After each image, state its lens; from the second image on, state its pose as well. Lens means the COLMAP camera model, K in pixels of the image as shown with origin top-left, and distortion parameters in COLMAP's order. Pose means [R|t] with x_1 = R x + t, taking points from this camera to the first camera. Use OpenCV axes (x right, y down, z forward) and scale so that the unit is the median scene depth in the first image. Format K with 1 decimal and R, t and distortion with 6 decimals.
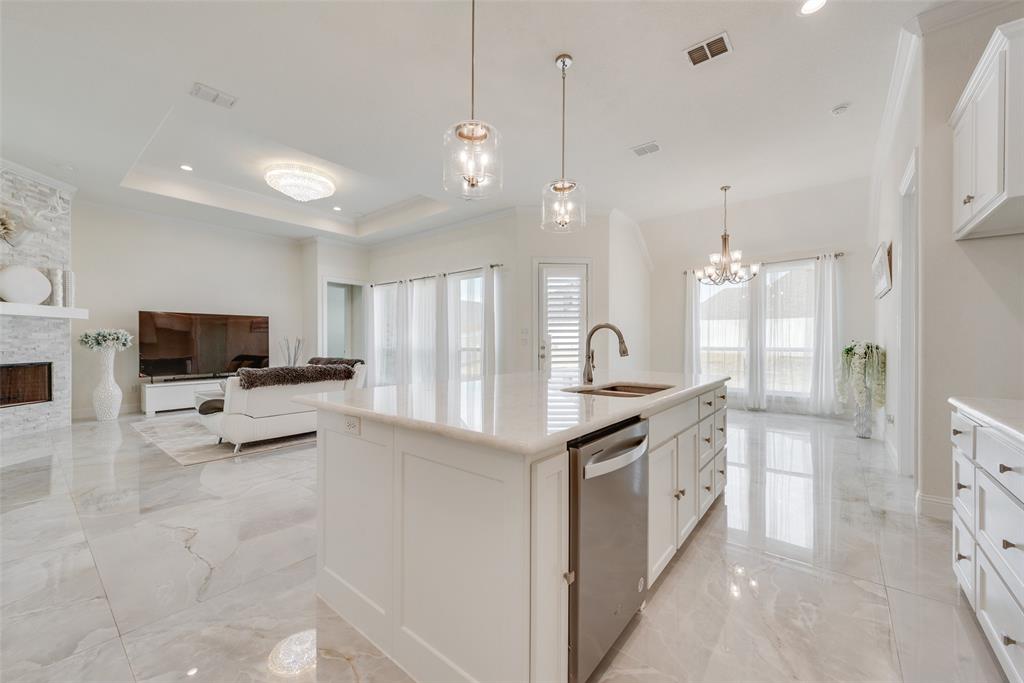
lens RADIAL K [[403.1, 0, 504.8], [0, 403.1, 342.7], [0, 0, 1]] dist [0.013495, -0.003078]
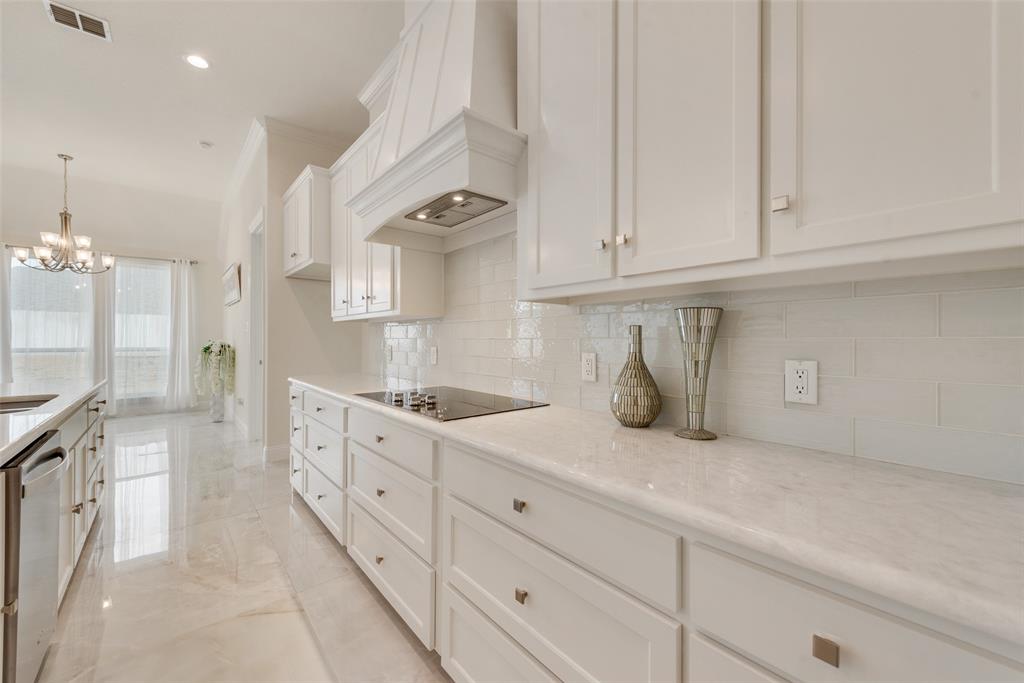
lens RADIAL K [[403.1, 0, 511.5], [0, 403.1, 339.3], [0, 0, 1]] dist [0.013495, -0.003078]
pose [[0.184798, 0.002612, 0.982773, -0.115954], [0.000578, 0.999996, -0.002767, -0.004472], [-0.982776, 0.001079, 0.184795, -0.059501]]
